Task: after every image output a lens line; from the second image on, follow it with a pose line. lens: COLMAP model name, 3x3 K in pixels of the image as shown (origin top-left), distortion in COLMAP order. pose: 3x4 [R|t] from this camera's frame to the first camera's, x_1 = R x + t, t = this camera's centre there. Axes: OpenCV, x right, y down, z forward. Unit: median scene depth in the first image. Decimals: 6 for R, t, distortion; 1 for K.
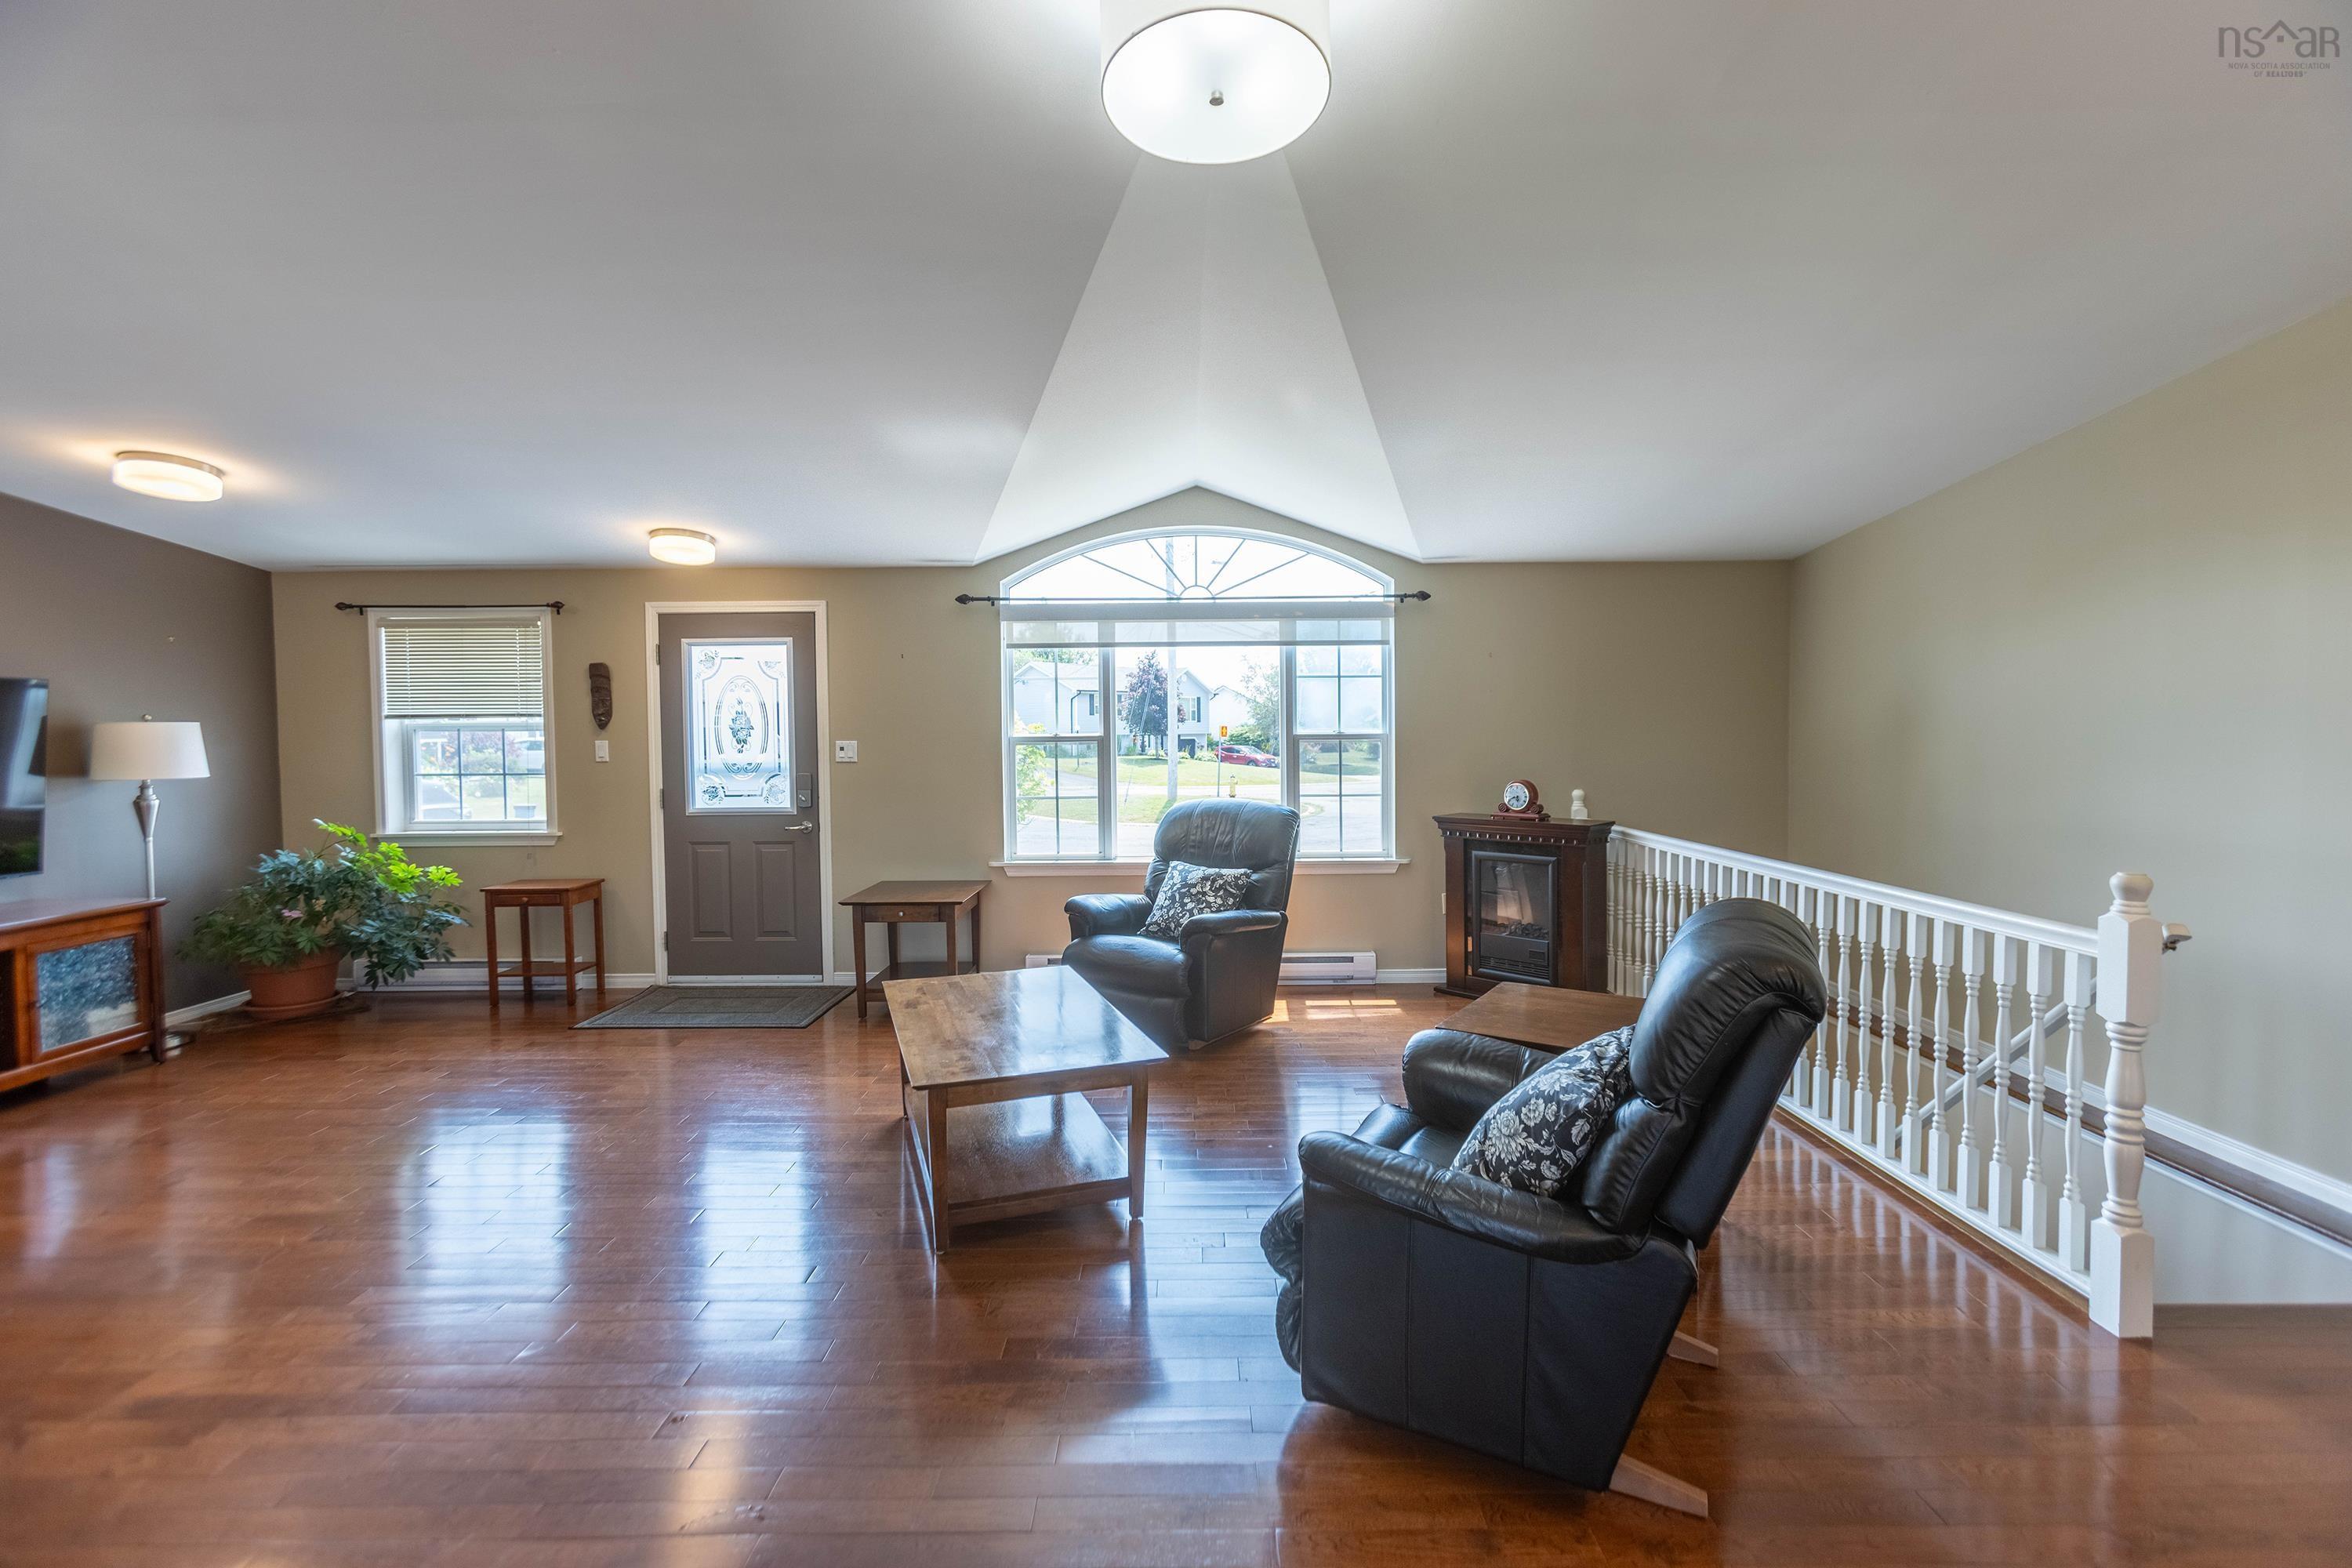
lens RADIAL K [[1045.3, 0, 1188.7], [0, 1045.3, 770.0], [0, 0, 1]] dist [-0.017719, 0.016190]
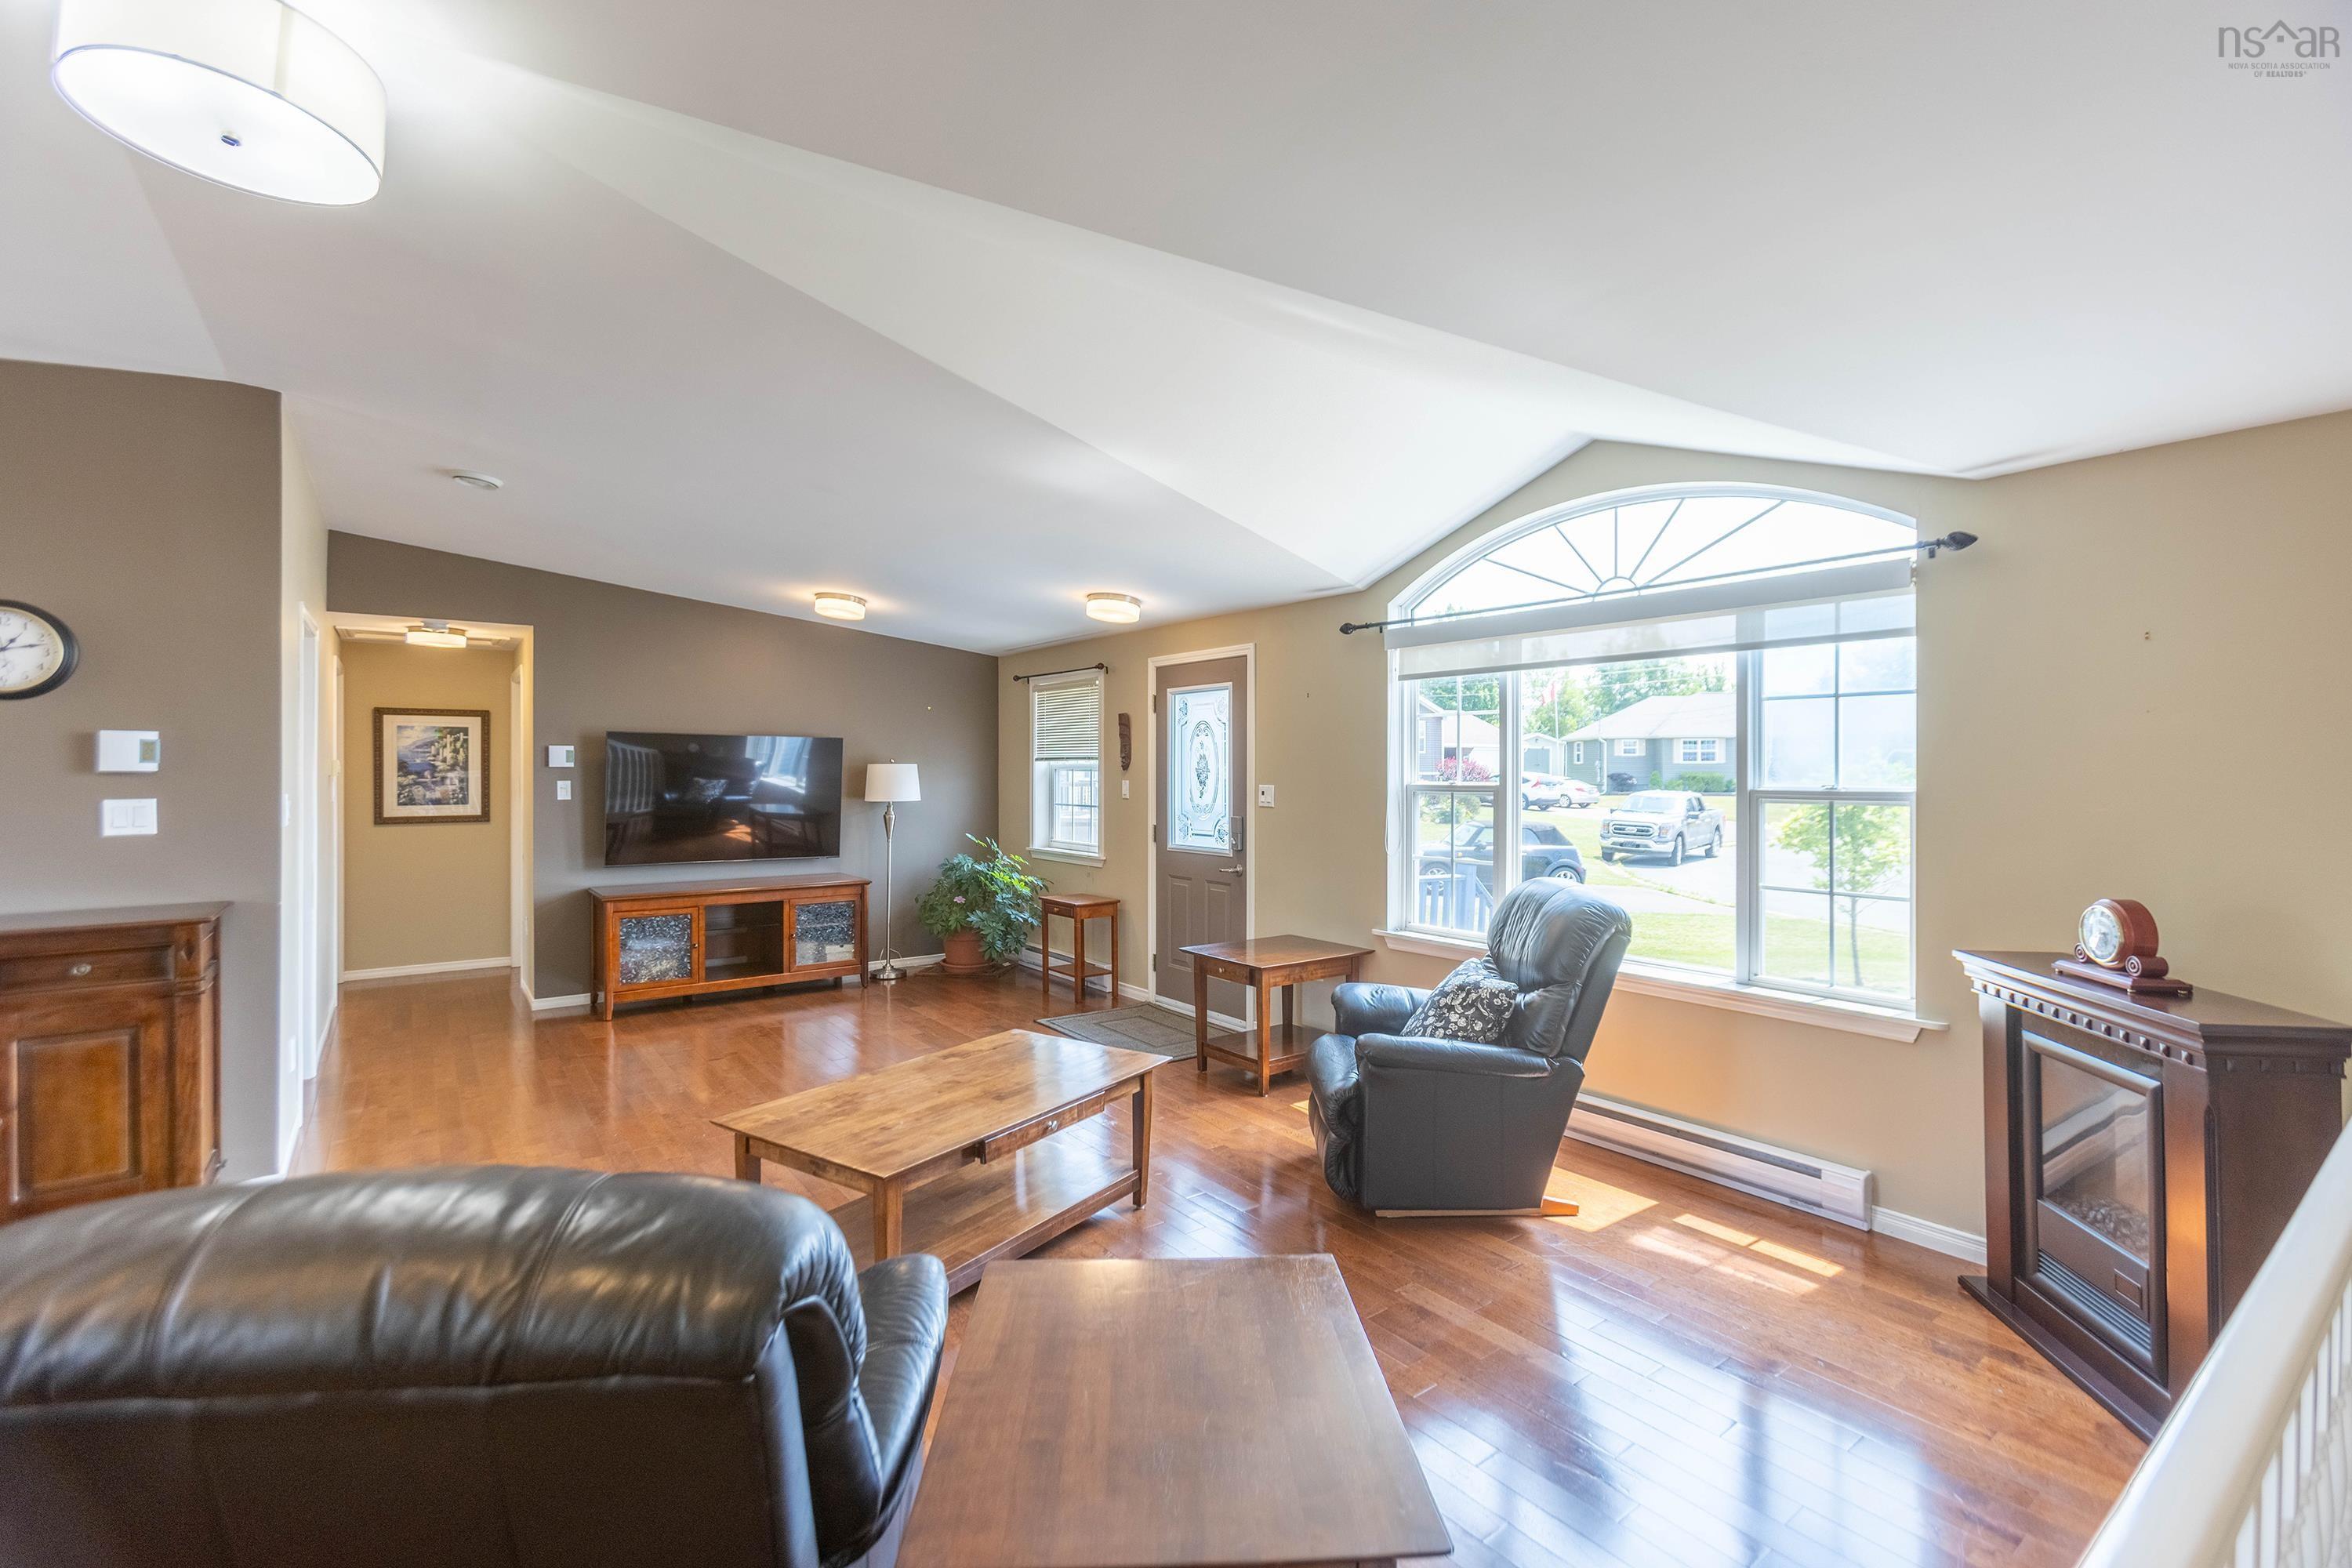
lens RADIAL K [[1045.3, 0, 1188.7], [0, 1045.3, 770.0], [0, 0, 1]] dist [-0.017719, 0.016190]
pose [[0.603246, 0.009756, -0.797496, 0.407827], [-0.036070, 0.999236, -0.015060, -0.024457], [0.796739, 0.037850, 0.603136, 0.354359]]
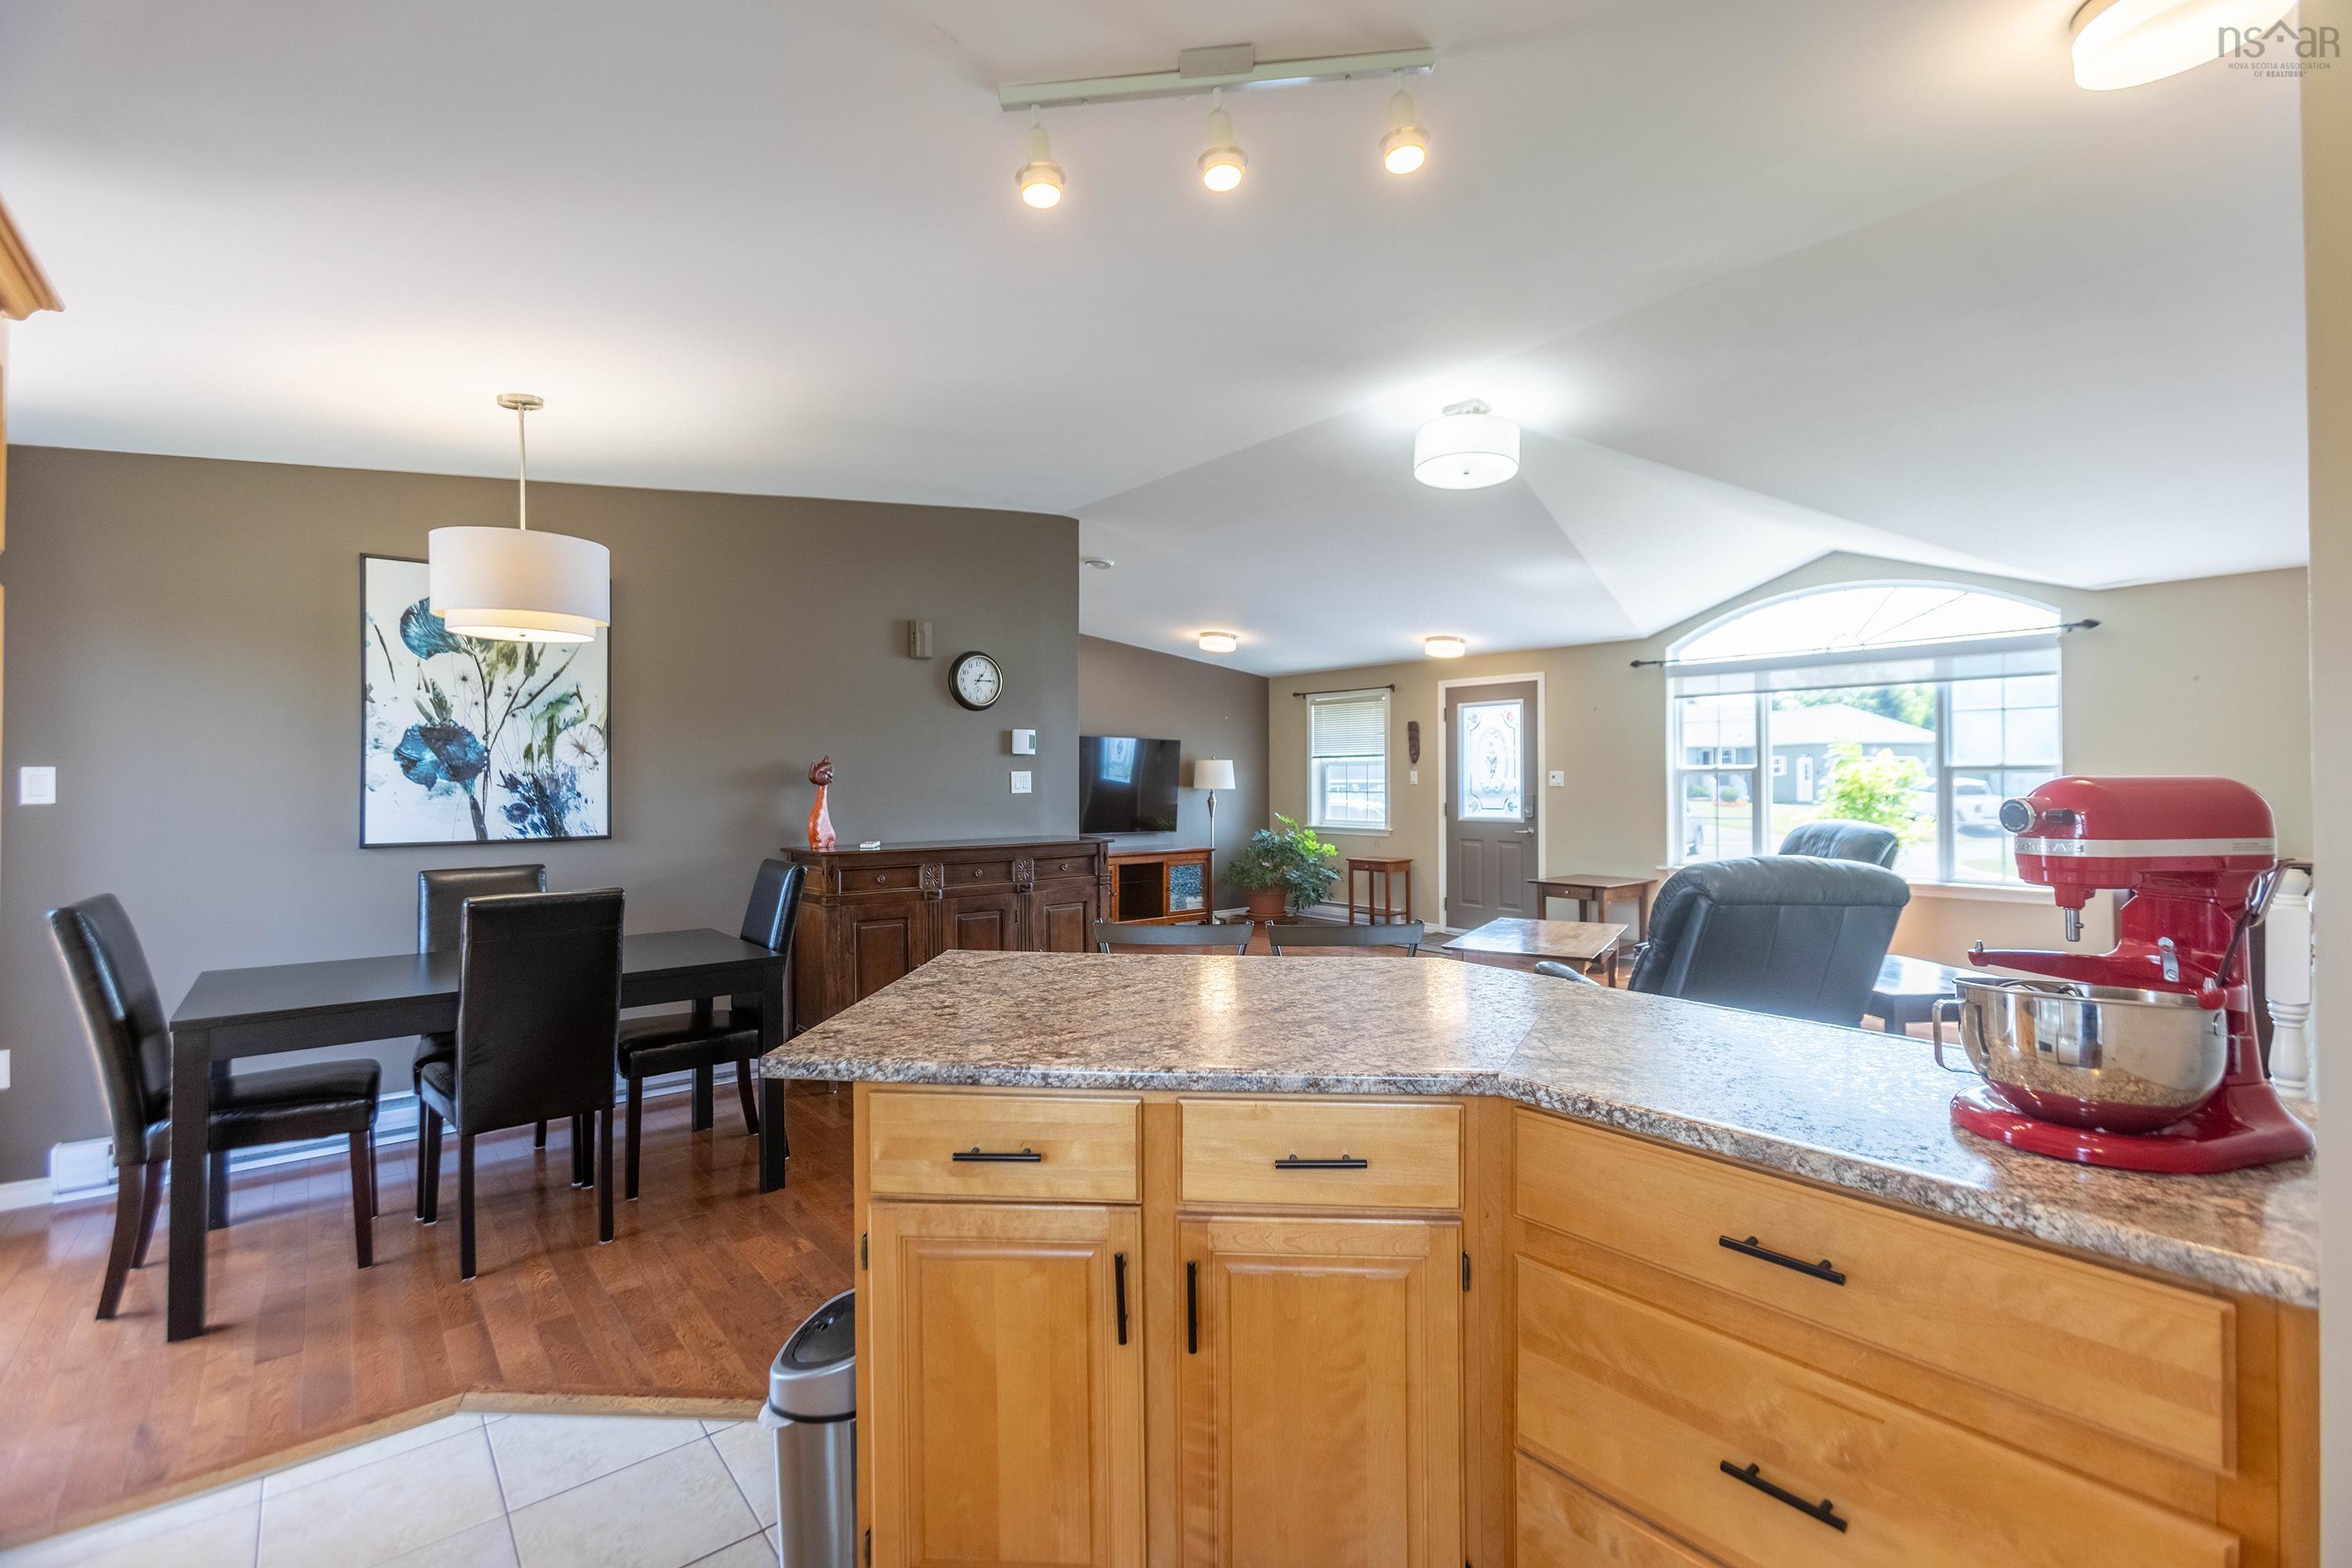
lens RADIAL K [[1045.3, 0, 1188.7], [0, 1045.3, 770.0], [0, 0, 1]] dist [-0.017719, 0.016190]
pose [[0.644683, -0.000450, -0.764450, 0.420026], [-0.032712, 0.999068, -0.028175, 0.025846], [0.763750, 0.043171, 0.644067, -0.271168]]
